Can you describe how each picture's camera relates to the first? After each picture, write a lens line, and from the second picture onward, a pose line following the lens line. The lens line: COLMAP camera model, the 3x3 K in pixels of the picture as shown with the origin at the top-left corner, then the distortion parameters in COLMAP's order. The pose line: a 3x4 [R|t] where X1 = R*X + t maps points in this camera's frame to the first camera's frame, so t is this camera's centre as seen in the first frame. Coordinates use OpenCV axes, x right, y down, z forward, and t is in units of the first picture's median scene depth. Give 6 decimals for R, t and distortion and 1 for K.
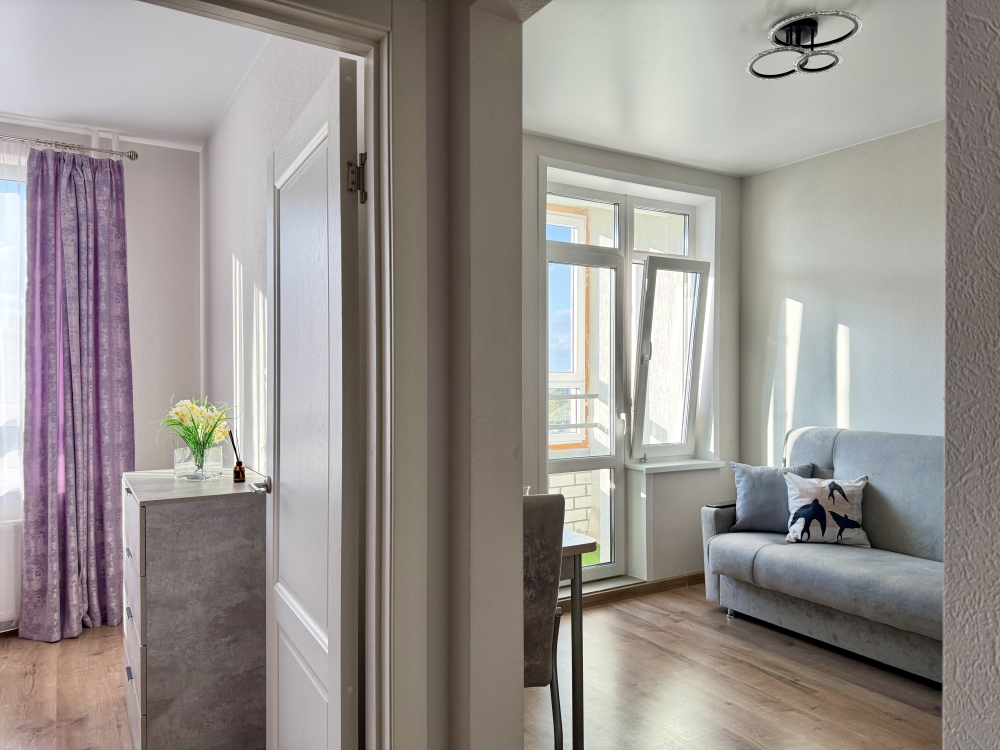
lens RADIAL K [[699.1, 0, 500.7], [0, 699.1, 378.4], [0, 0, 1]] dist [0.055923, -0.062512]
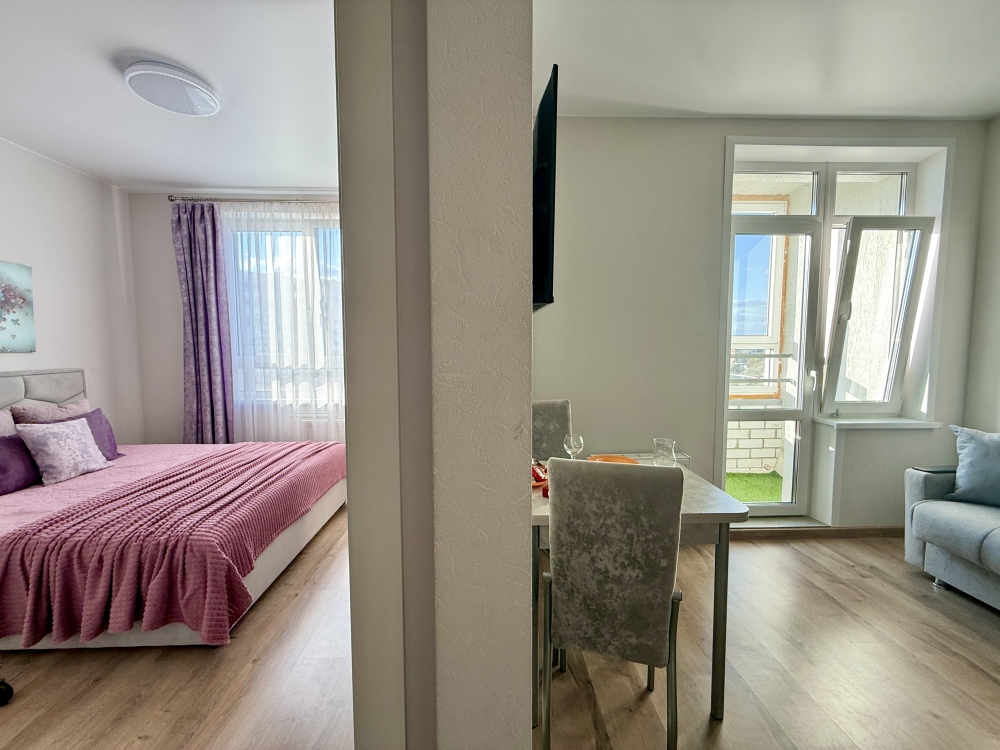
lens RADIAL K [[394.1, 0, 499.0], [0, 394.1, 375.0], [0, 0, 1]] dist [-0.005692, 0.001049]
pose [[0.864981, 0.034317, -0.500631, 0.068618], [0.001648, 0.997459, 0.071221, 0.014335], [0.501803, -0.062430, 0.862726, 0.270052]]
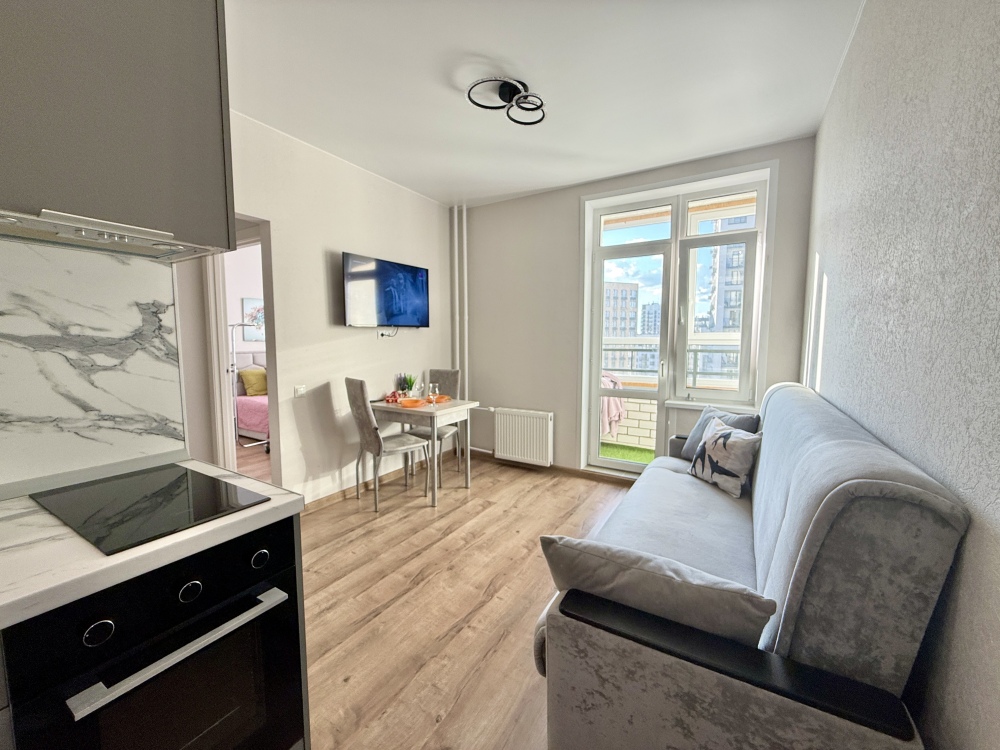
lens RADIAL K [[394.1, 0, 501.3], [0, 394.1, 371.1], [0, 0, 1]] dist [-0.005692, 0.001049]
pose [[0.466237, 0.073533, -0.881599, 0.815918], [-0.003869, 0.996700, 0.081087, 0.009432], [0.884652, -0.034394, 0.464982, 0.415521]]
